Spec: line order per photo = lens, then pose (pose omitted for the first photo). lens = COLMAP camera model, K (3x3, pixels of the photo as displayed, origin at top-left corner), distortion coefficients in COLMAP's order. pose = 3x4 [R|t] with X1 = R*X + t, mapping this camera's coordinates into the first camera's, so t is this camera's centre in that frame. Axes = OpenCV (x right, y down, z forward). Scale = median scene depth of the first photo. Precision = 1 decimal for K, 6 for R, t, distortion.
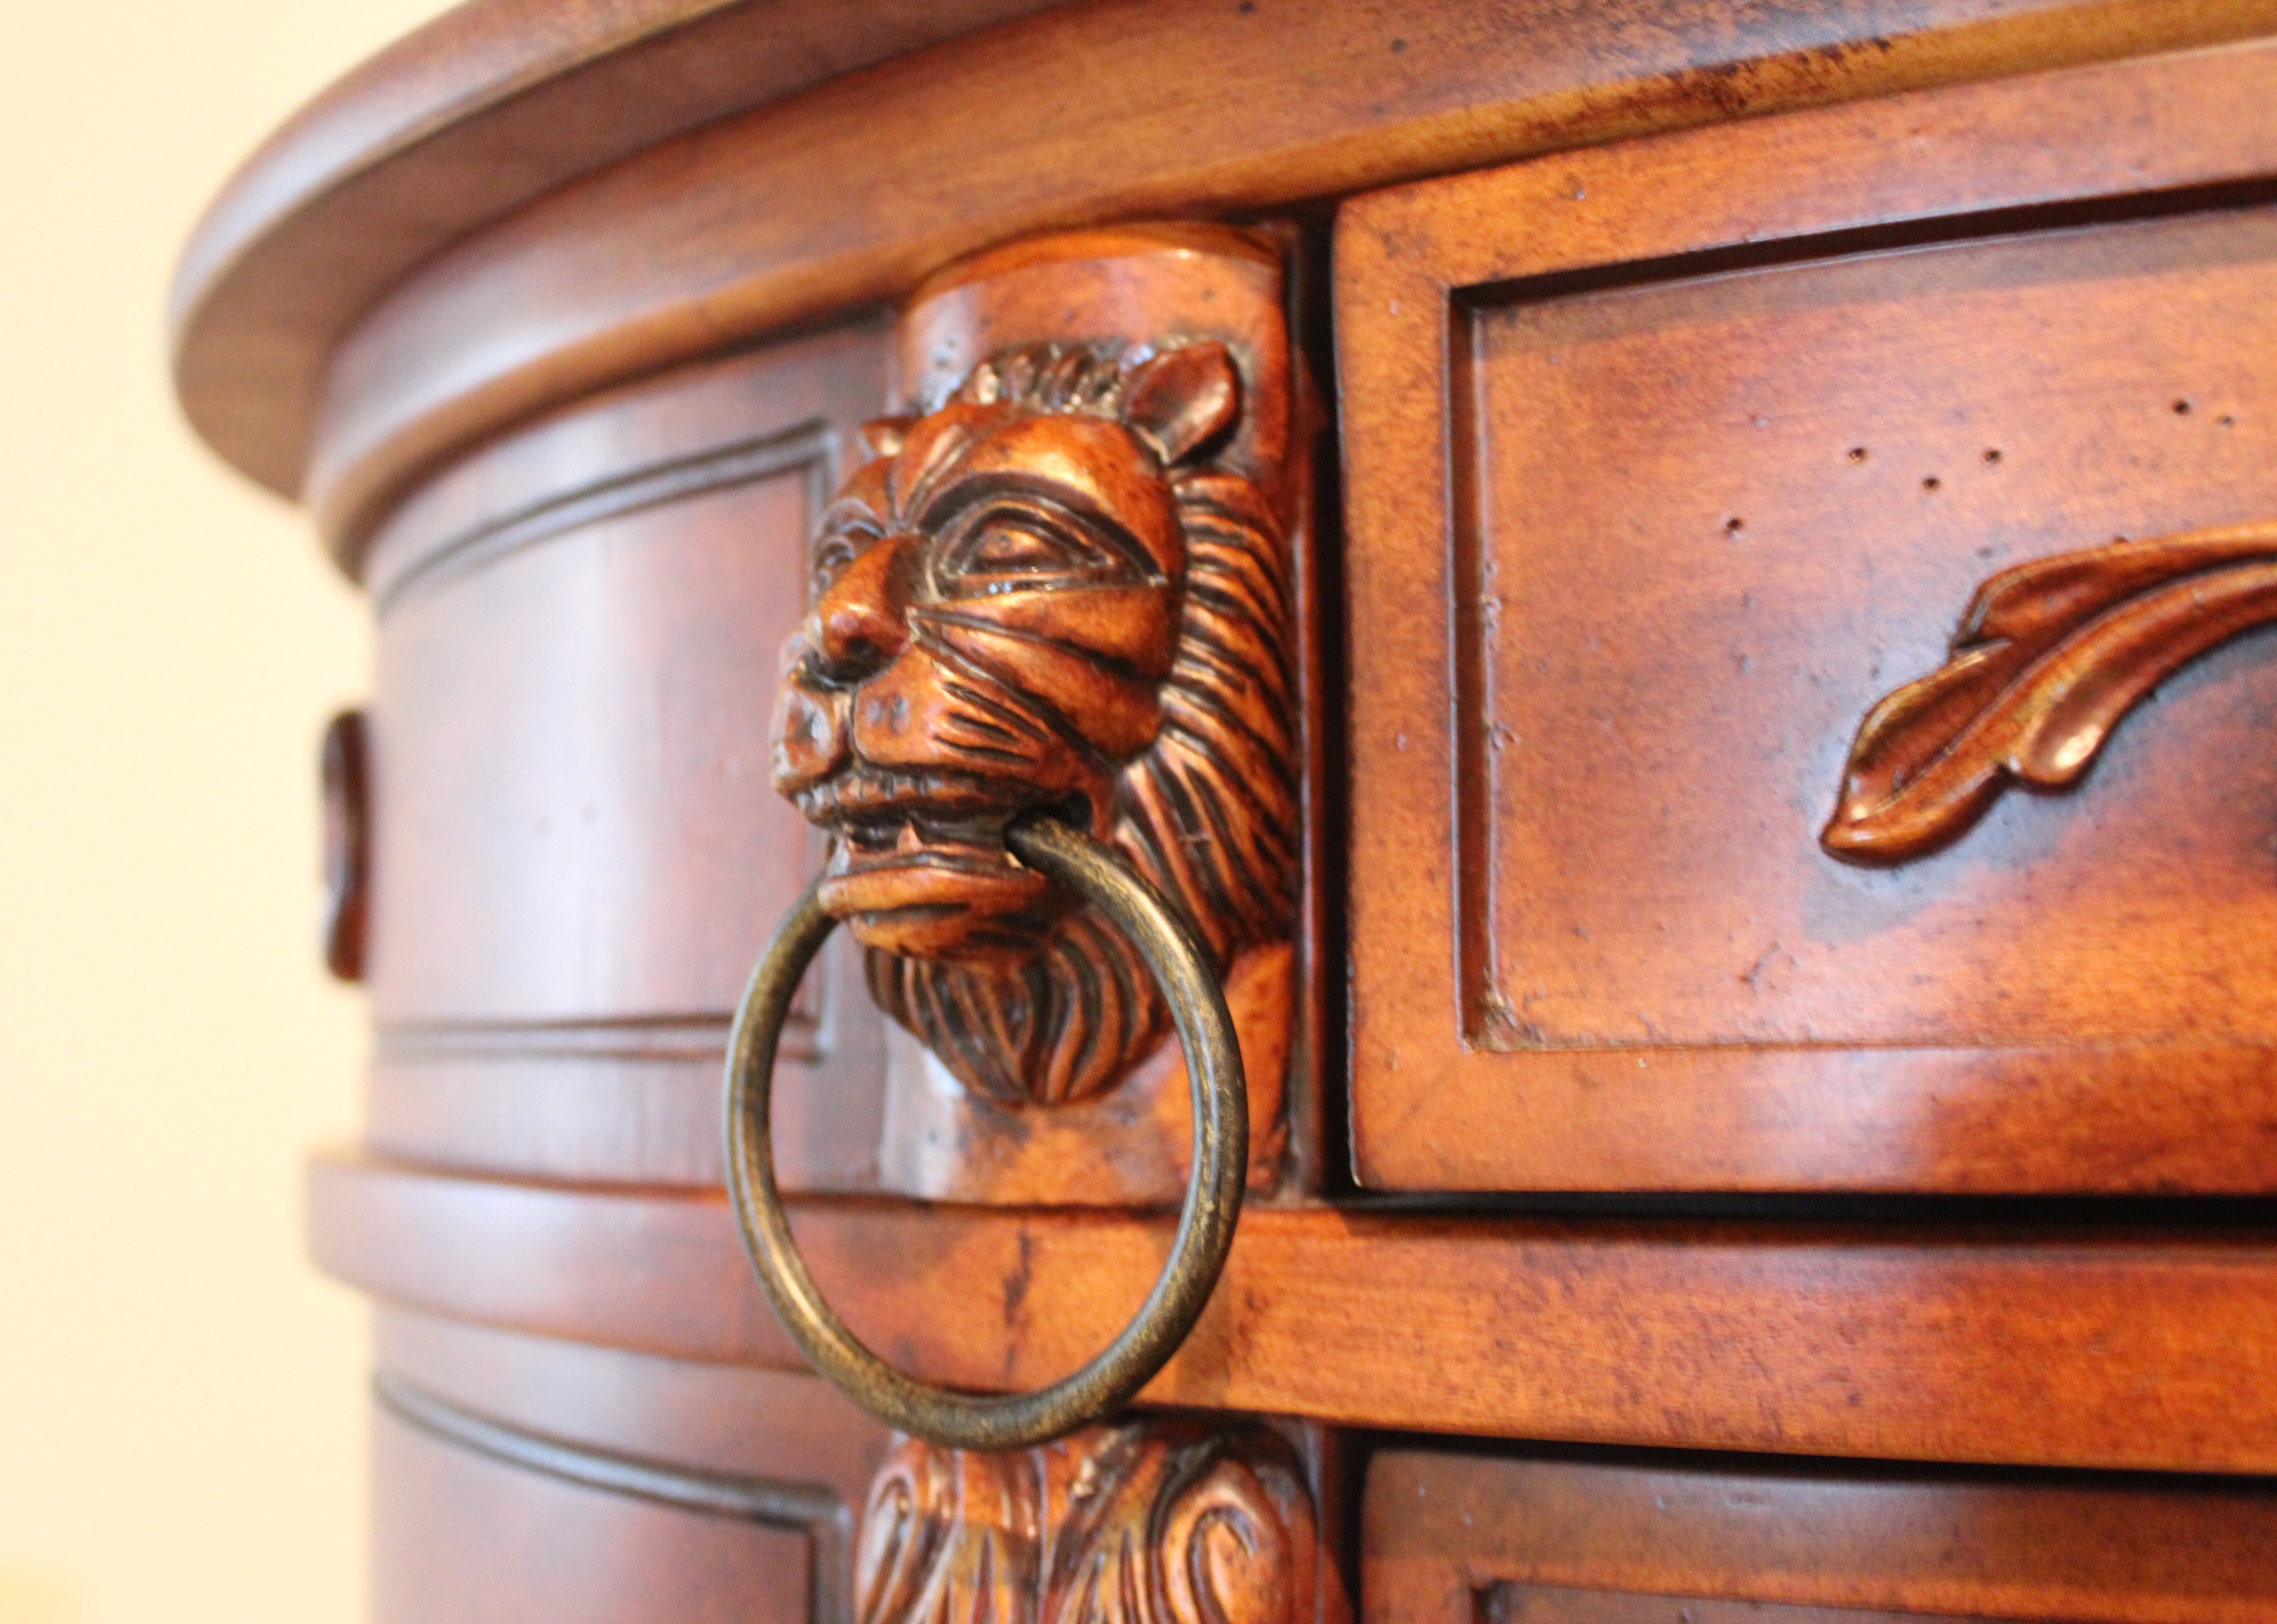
lens RADIAL K [[2721.8, 0, 1138.5], [0, 2721.8, 812.0], [0, 0, 1]] dist [-0.106016, -0.013407]
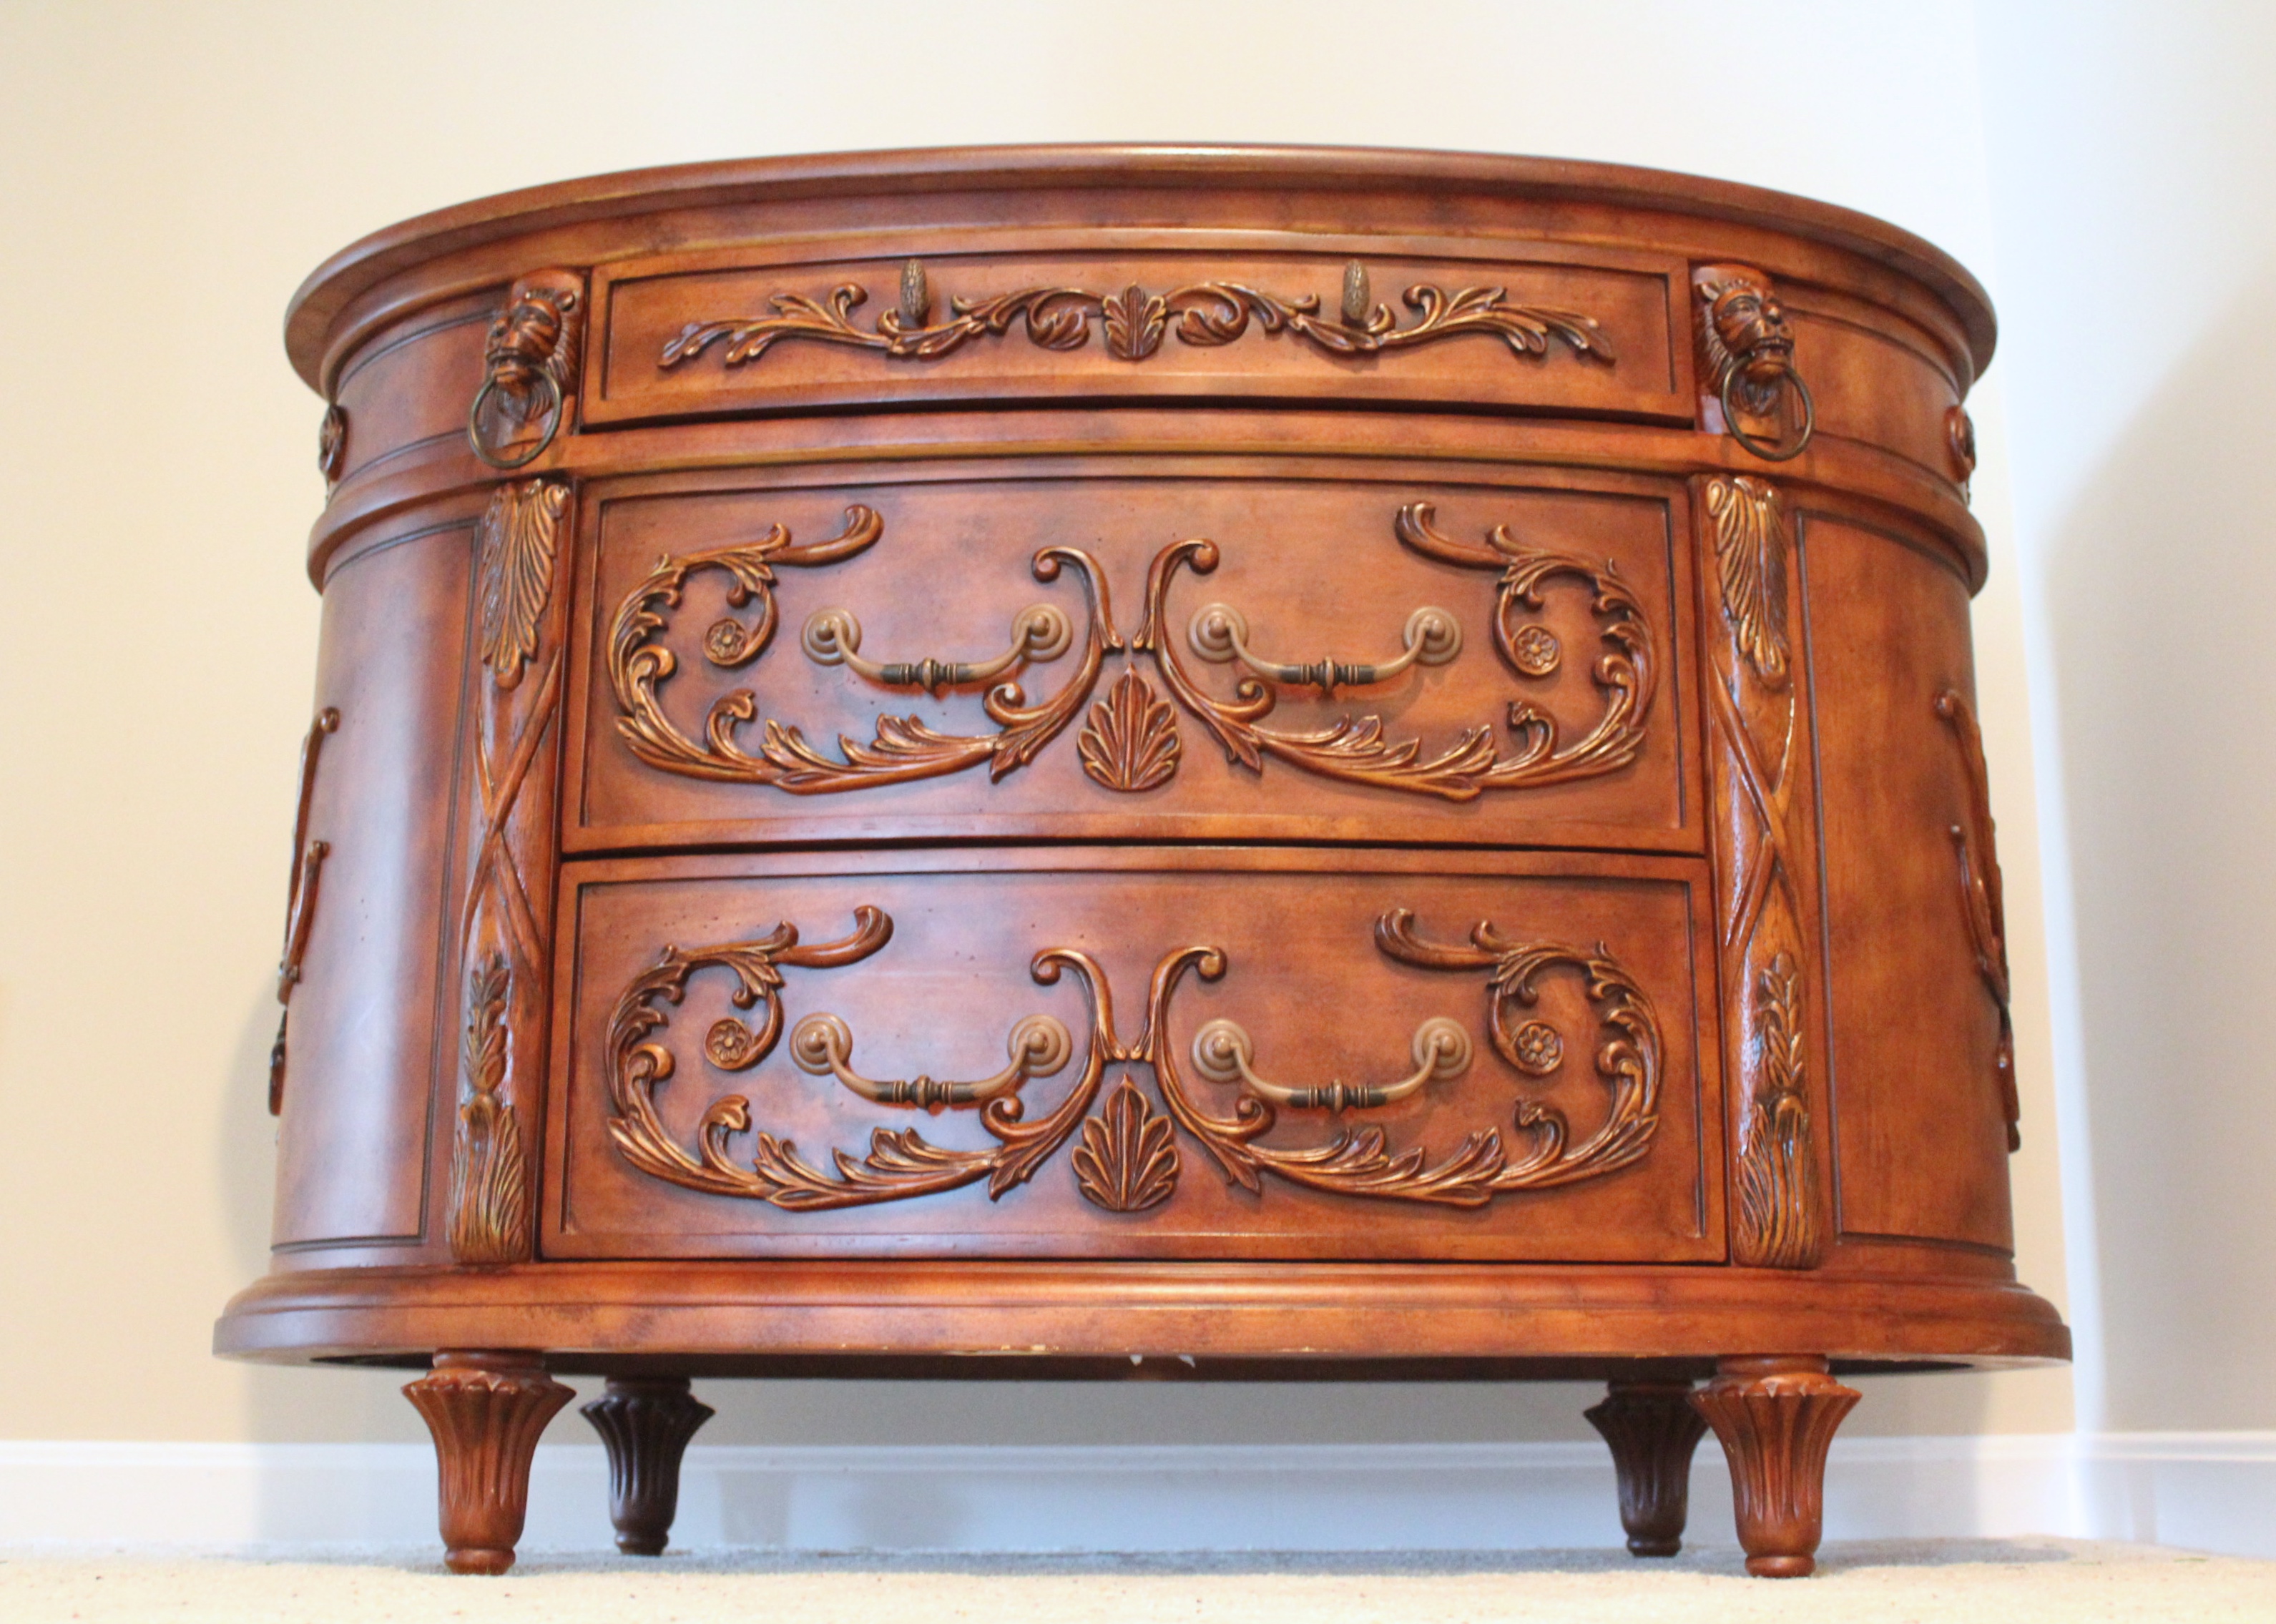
lens RADIAL K [[2898.7, 0, 1138.0], [0, 2898.7, 812.0], [0, 0, 1]] dist [-0.098575, 0.034305]
pose [[0.985490, 0.058267, 0.159421, 0.307560], [-0.030455, 0.984690, -0.171633, 1.924770], [-0.166981, 0.164288, 0.972176, -4.938494]]
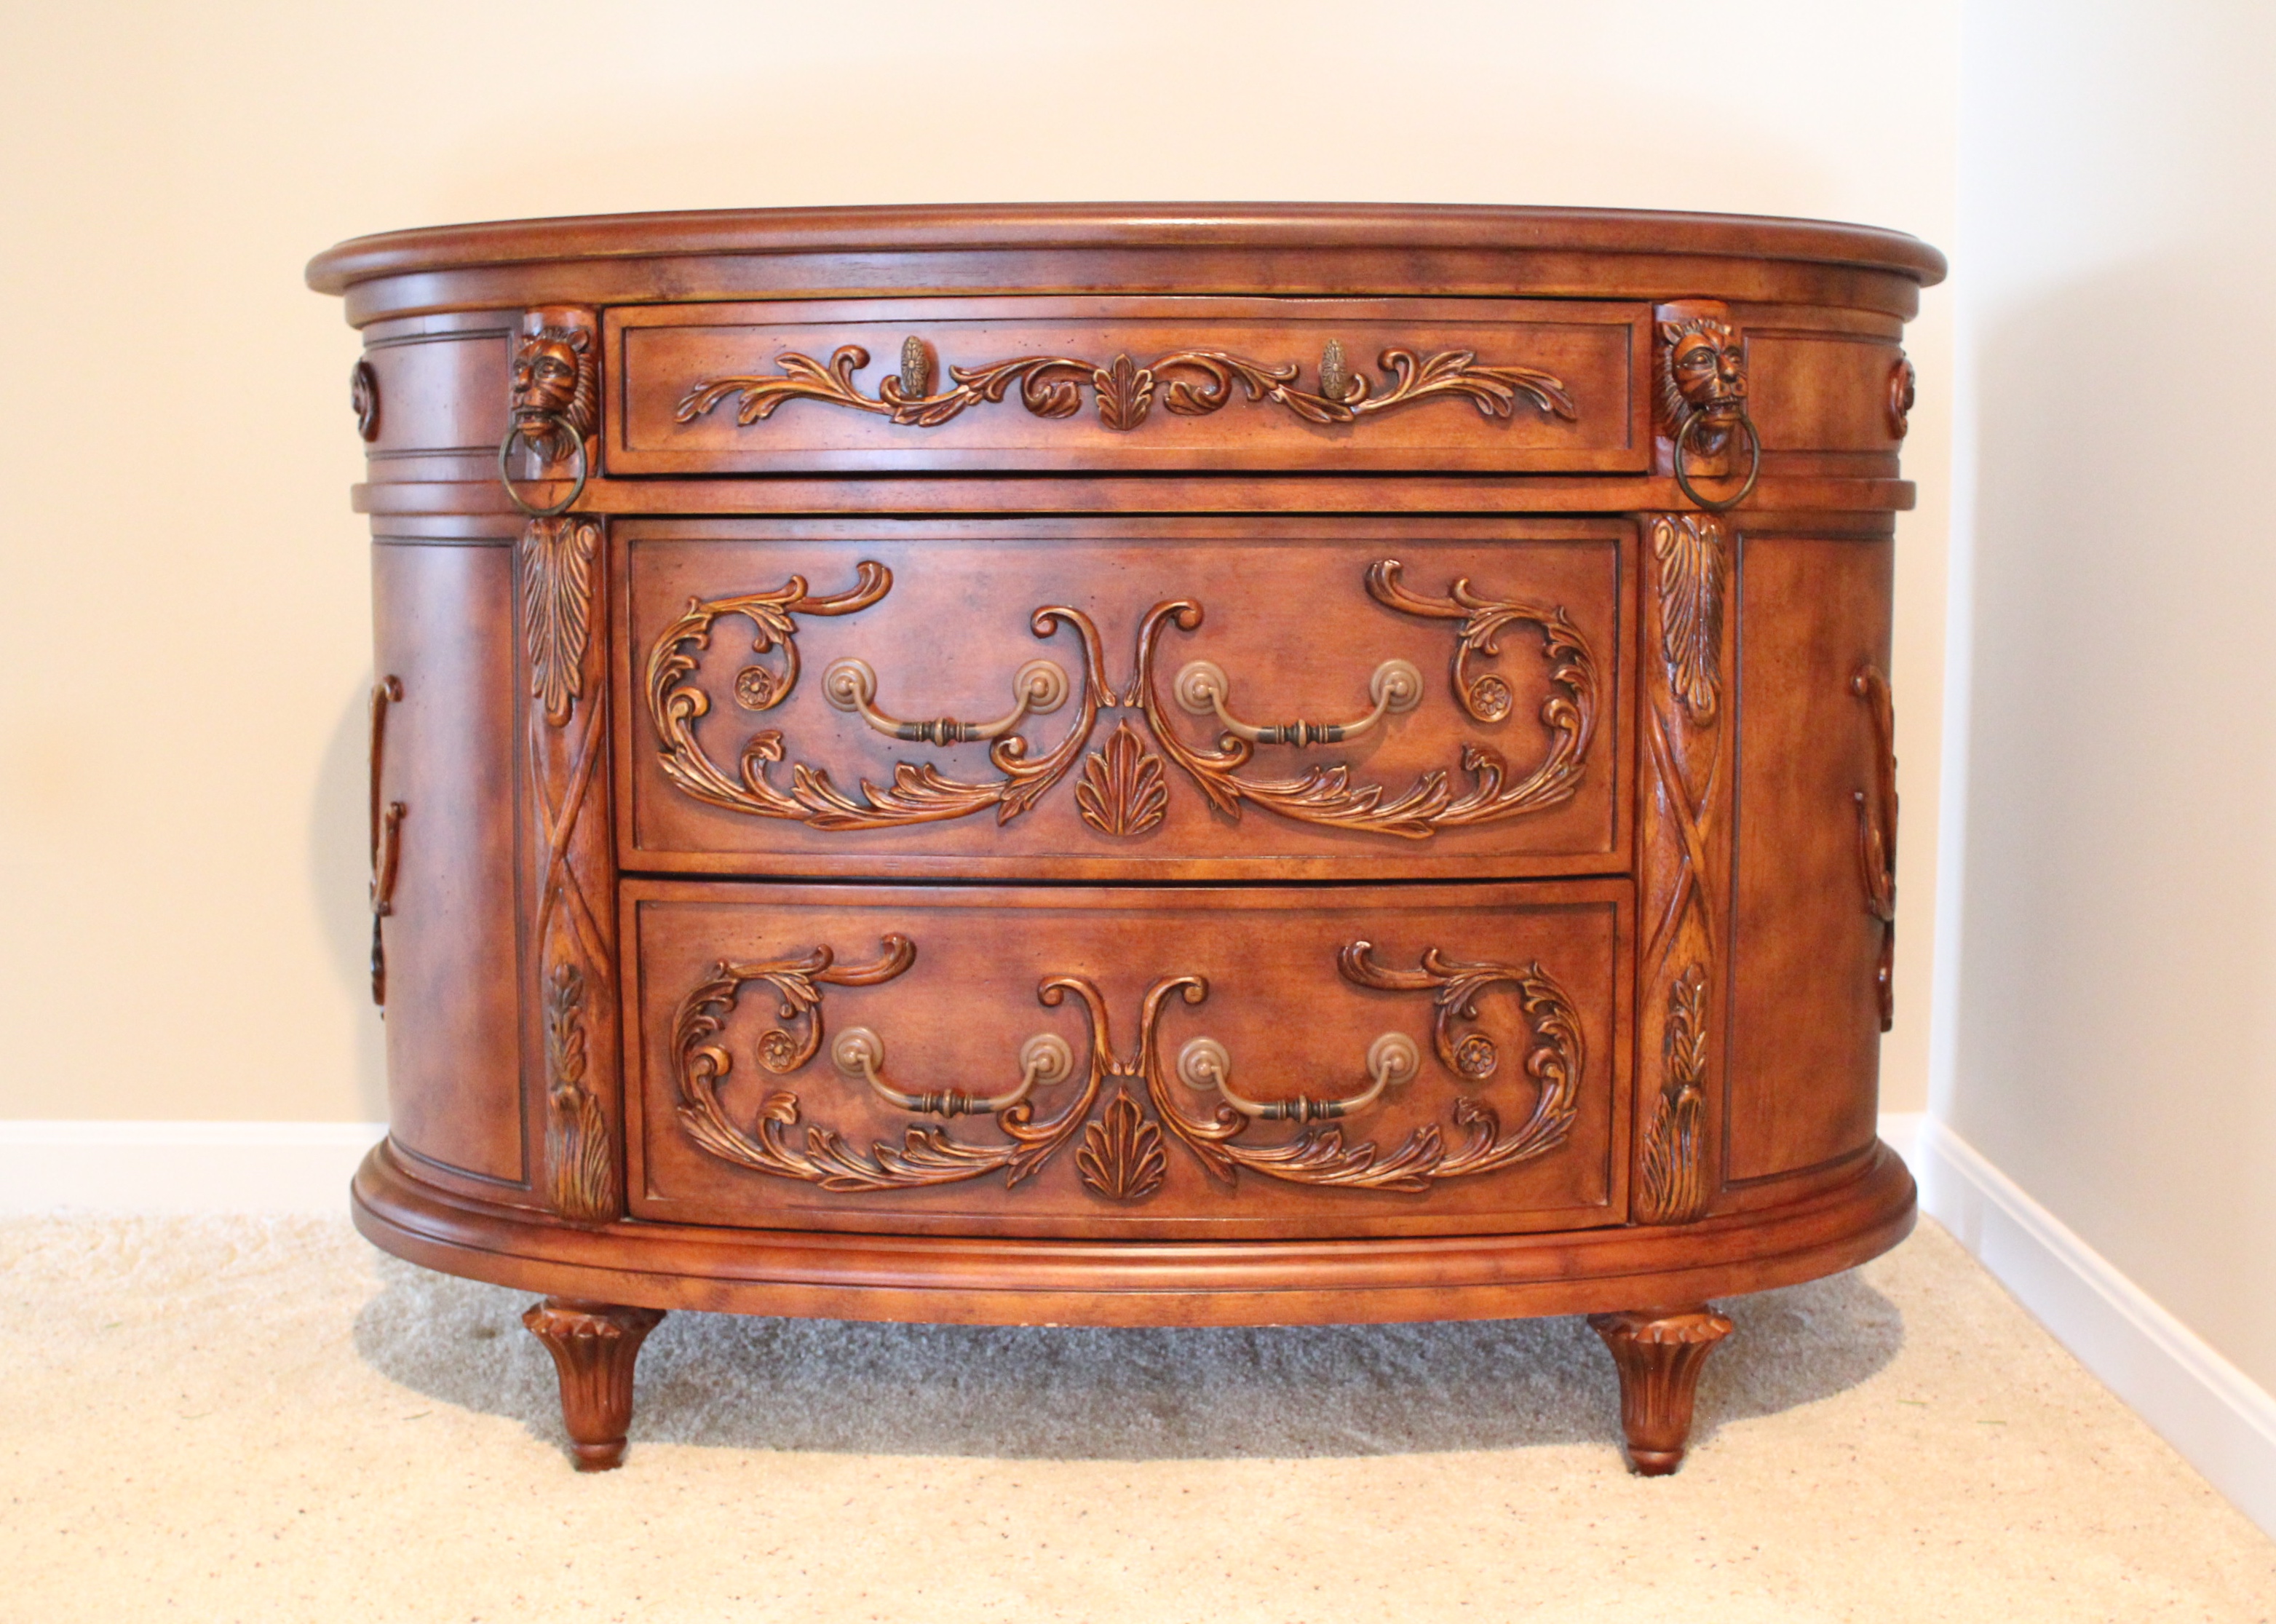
lens RADIAL K [[2720.9, 0, 1138.0], [0, 2720.9, 812.0], [0, 0, 1]] dist [-0.106016, -0.013407]
pose [[0.984559, -0.011600, 0.174666, 0.181887], [-0.023779, 0.979690, 0.199104, -0.356341], [-0.173428, -0.200183, 0.964287, -5.189922]]
